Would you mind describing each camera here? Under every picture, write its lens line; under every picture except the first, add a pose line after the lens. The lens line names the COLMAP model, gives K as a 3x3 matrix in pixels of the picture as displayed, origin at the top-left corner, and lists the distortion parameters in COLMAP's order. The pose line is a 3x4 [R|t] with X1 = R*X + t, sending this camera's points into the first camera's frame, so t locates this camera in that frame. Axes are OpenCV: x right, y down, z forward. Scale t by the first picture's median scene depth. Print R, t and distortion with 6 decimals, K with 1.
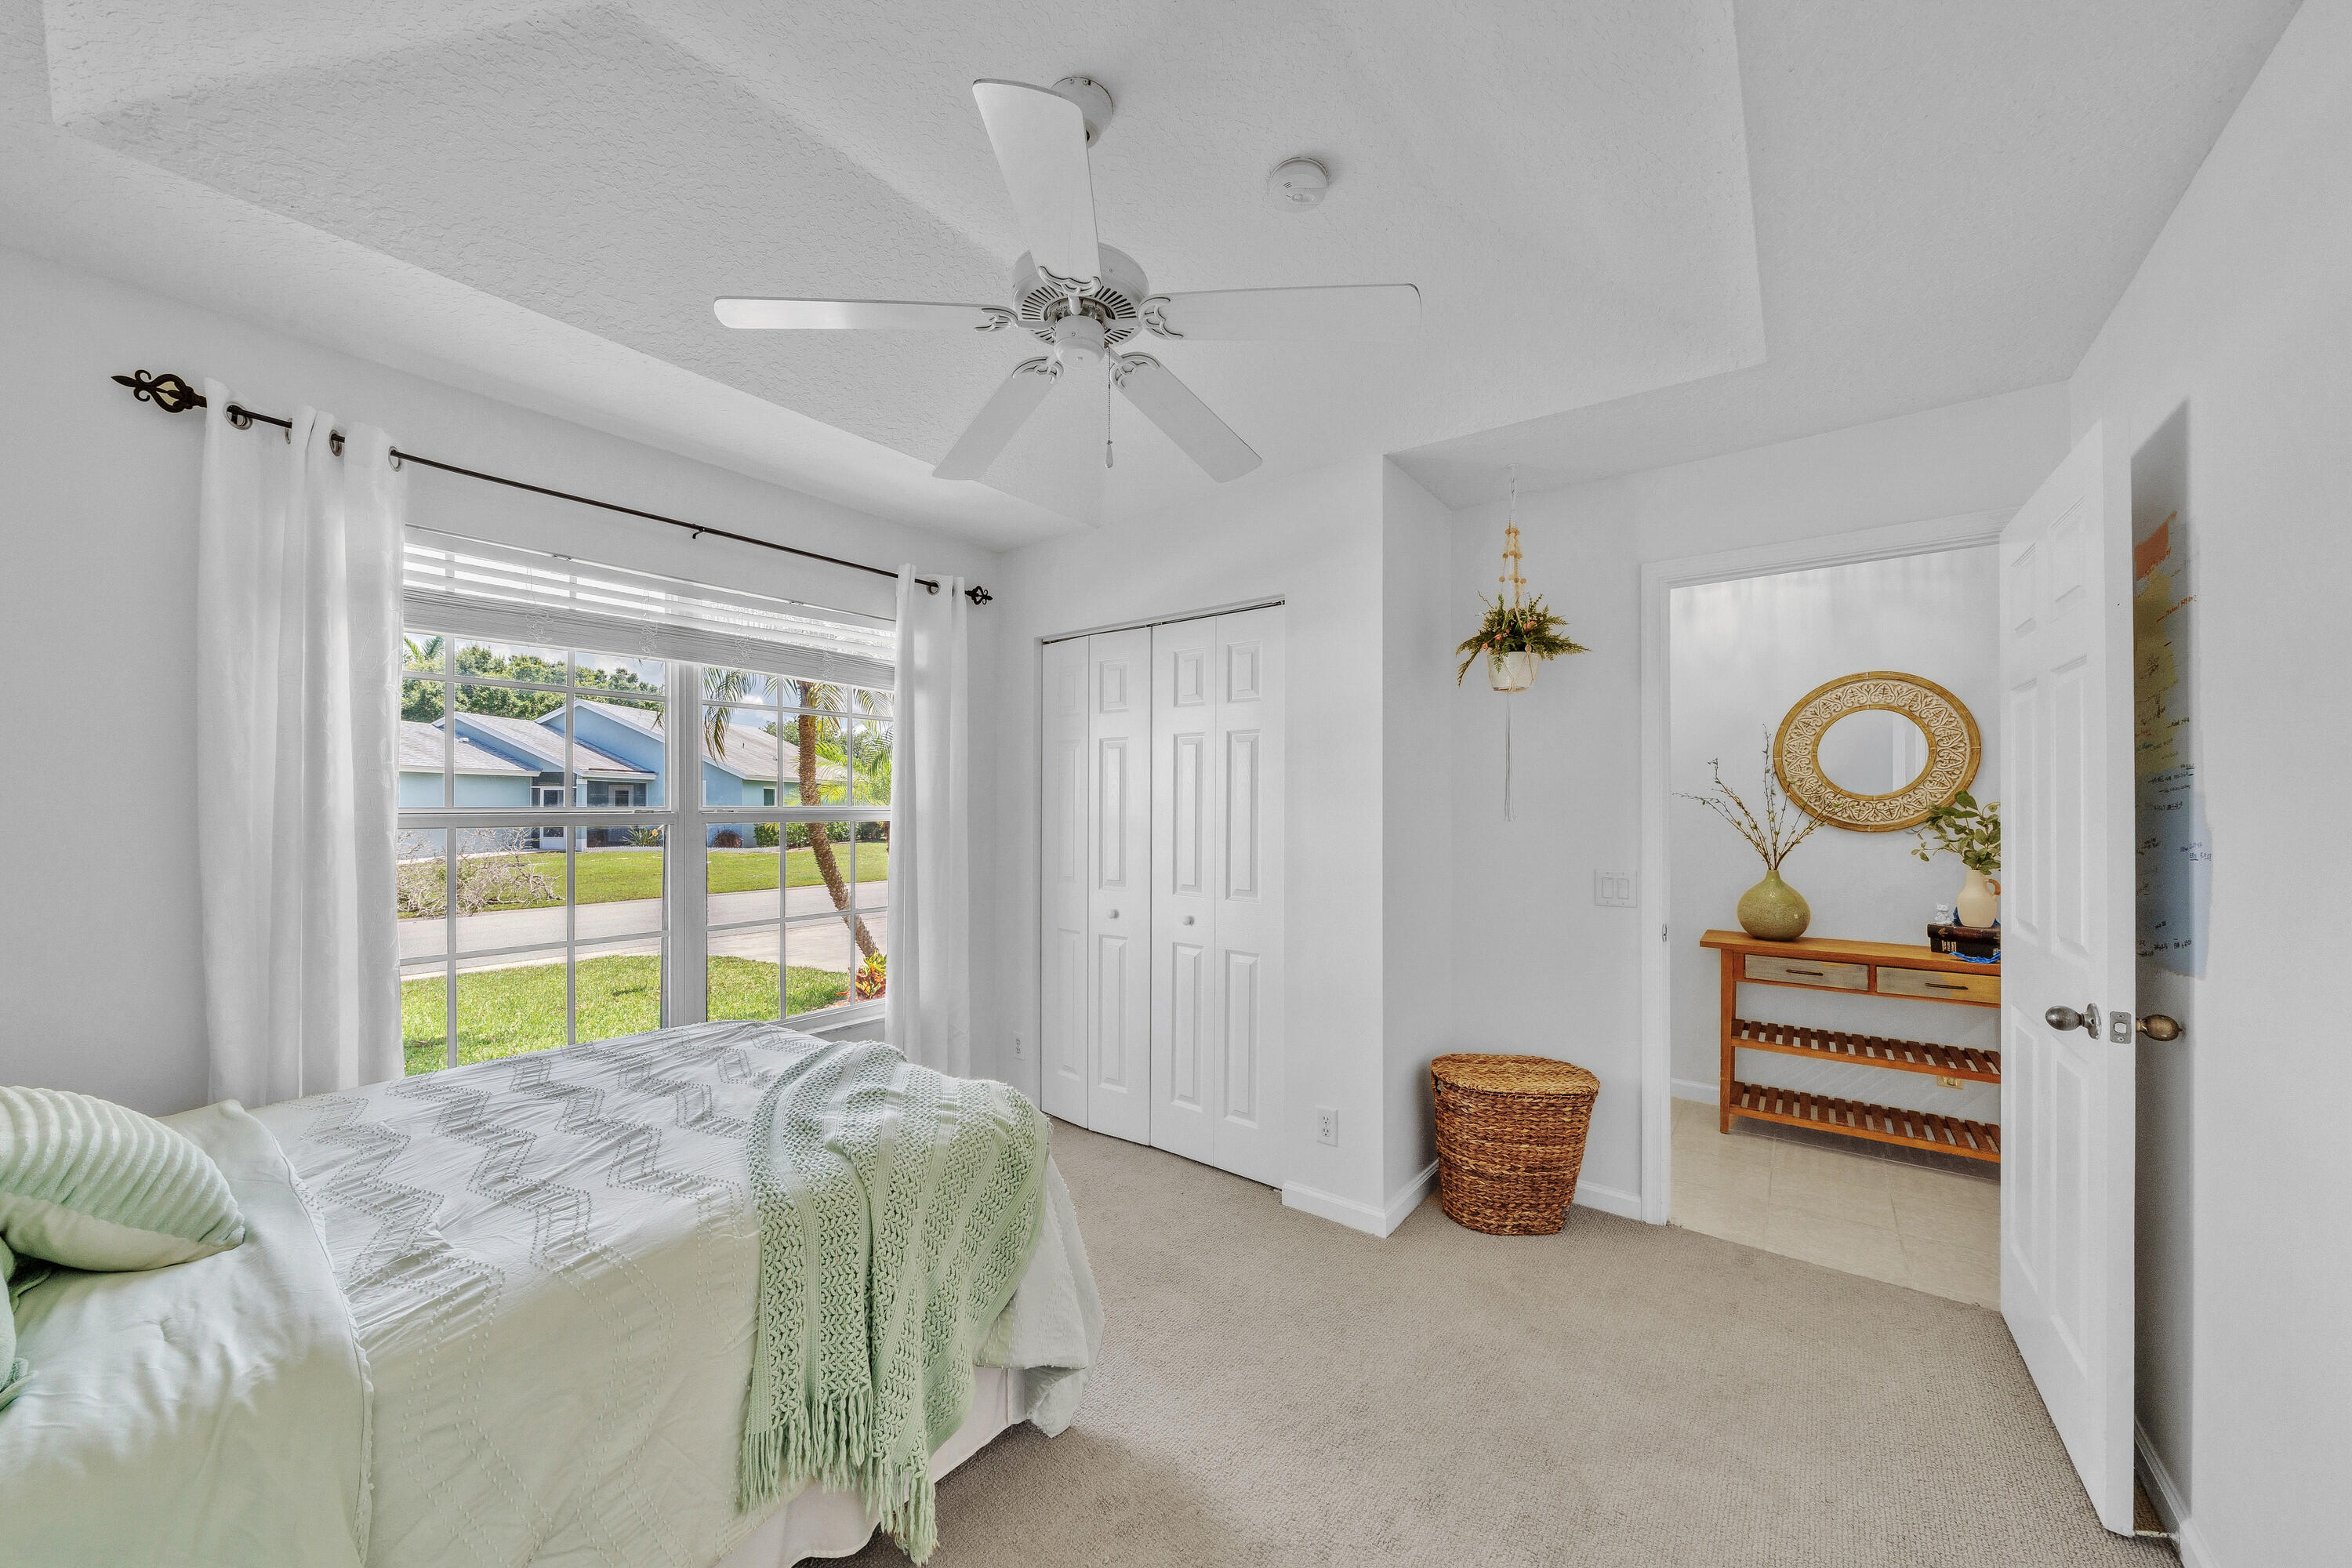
lens RADIAL K [[806.3, 0, 1200.5], [0, 806.3, 802.1], [0, 0, 1]] dist [-0.007165, 0.000136]
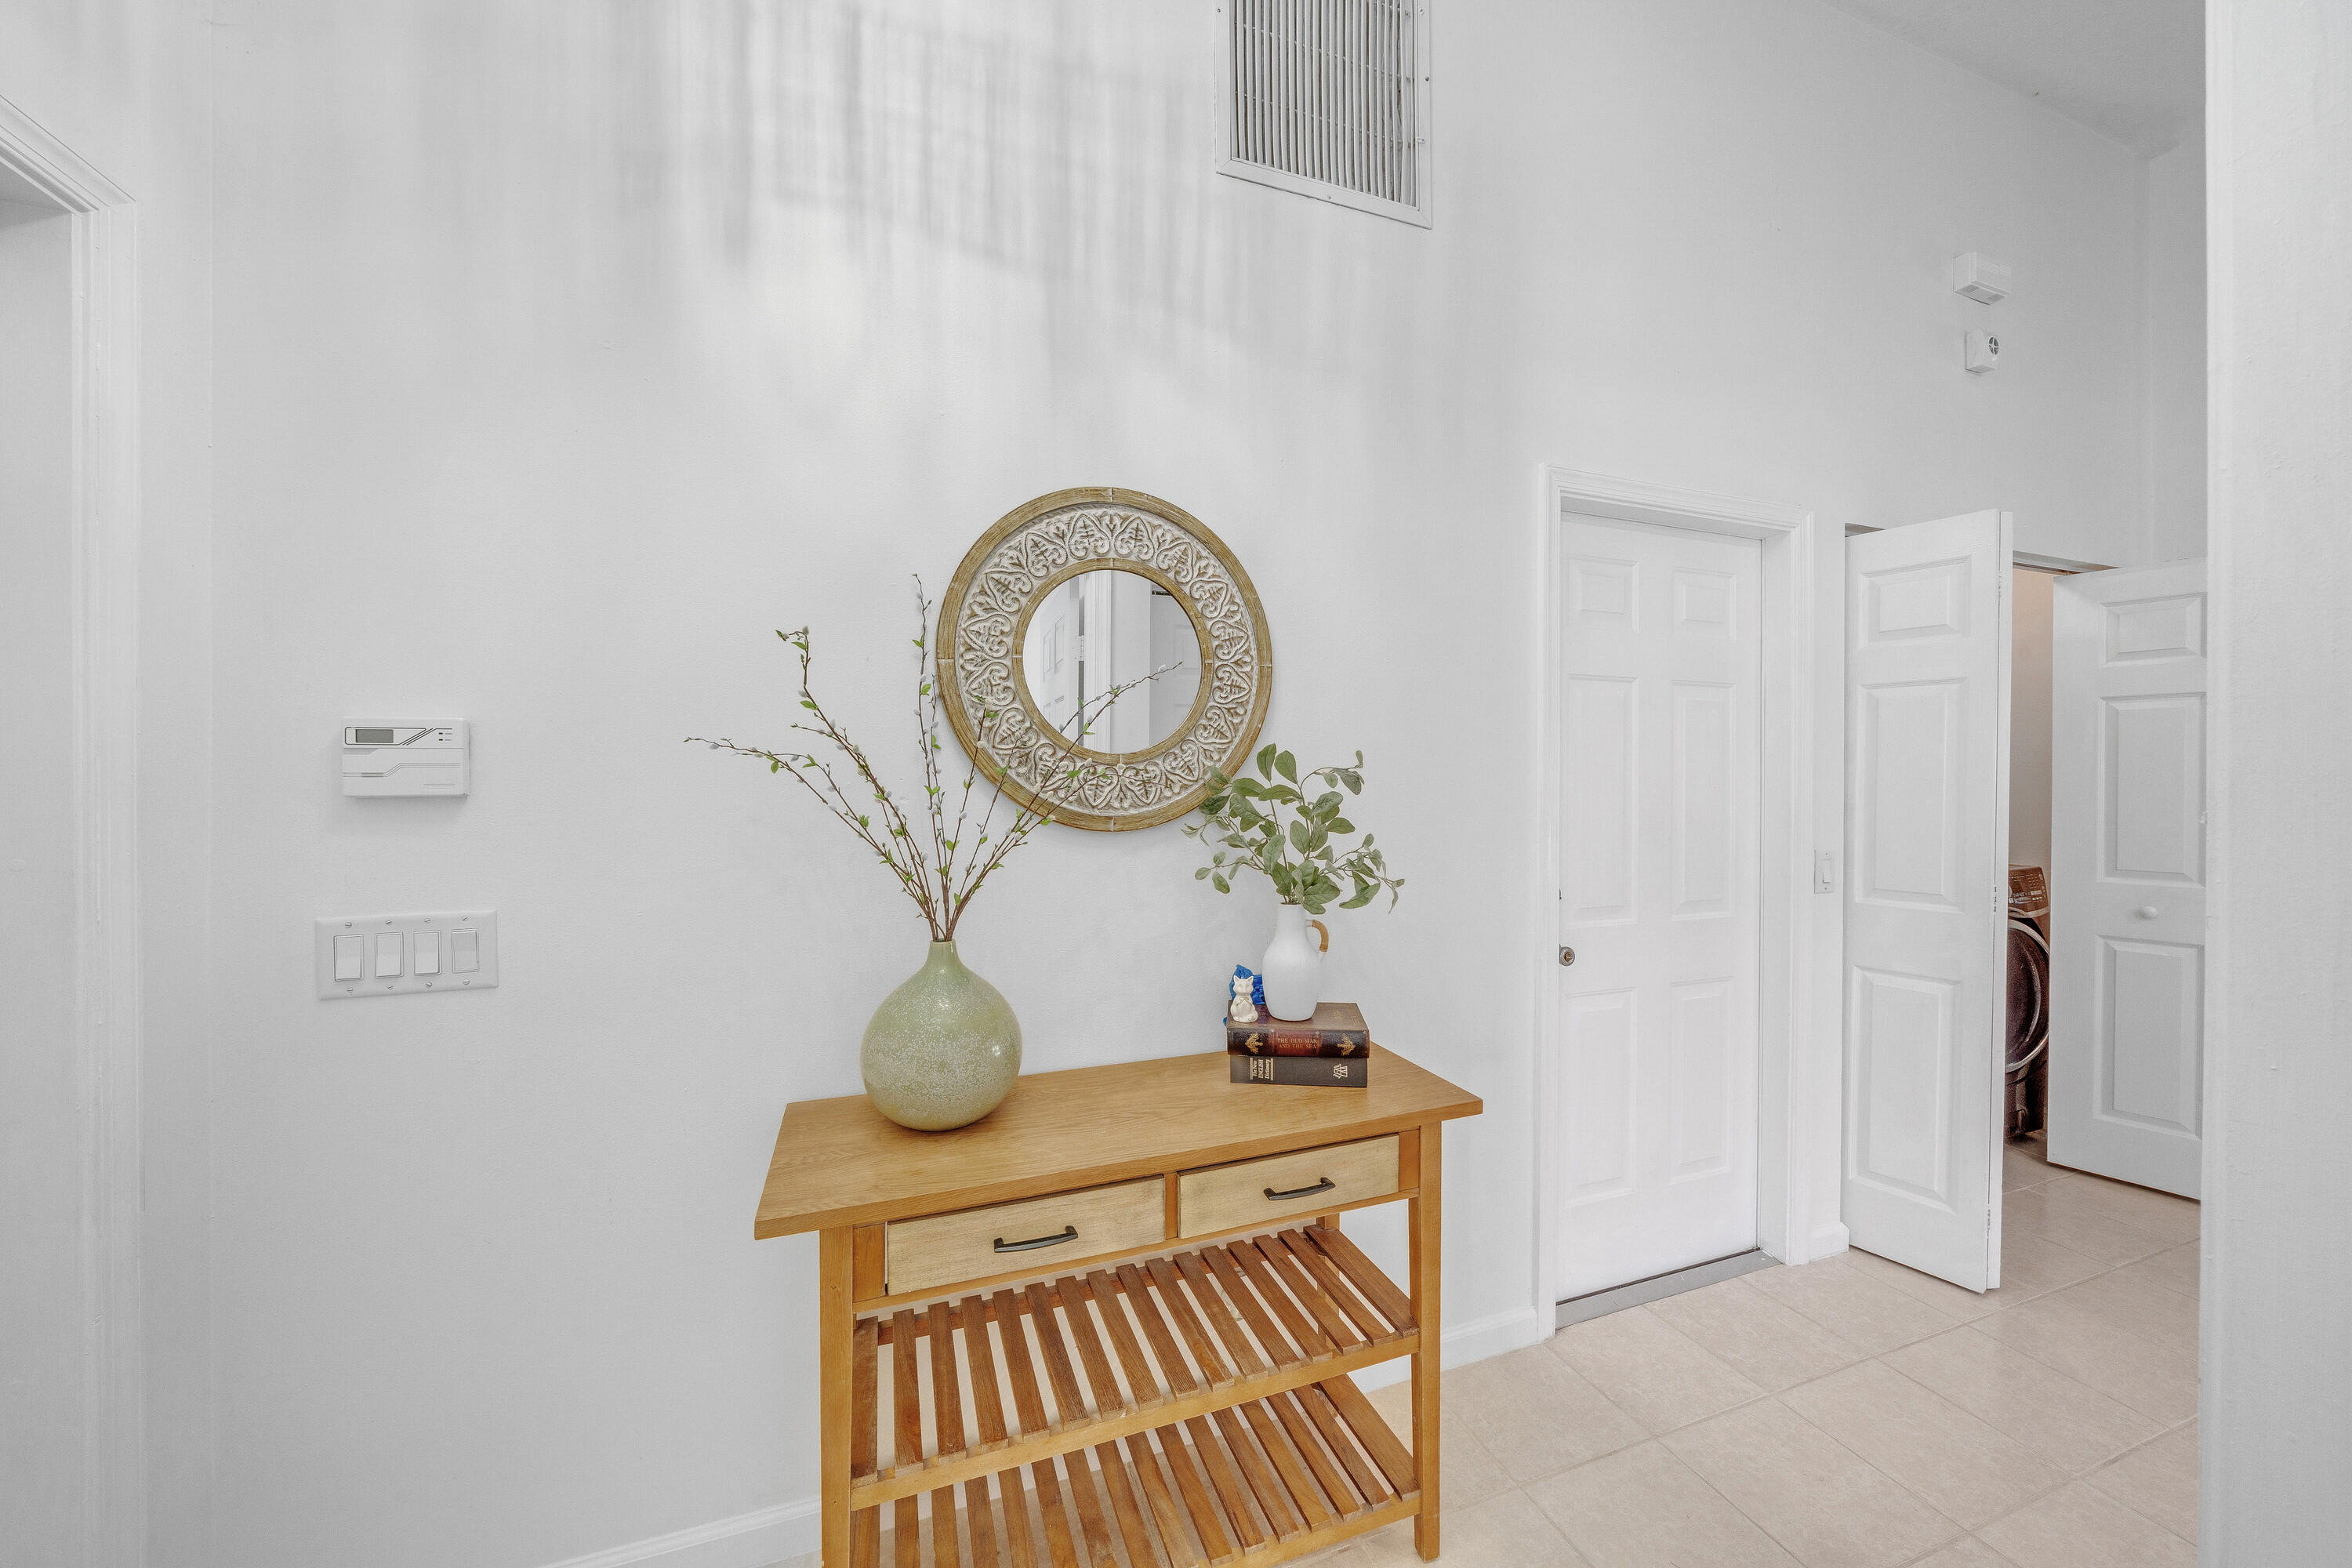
lens RADIAL K [[806.3, 0, 1180.4], [0, 806.3, 792.3], [0, 0, 1]] dist [-0.007165, 0.000136]
pose [[0.544852, -0.002846, 0.838527, 0.454663], [0.004161, 0.999991, 0.000691, 0.013320], [-0.838522, 0.003113, 0.544859, 0.700262]]
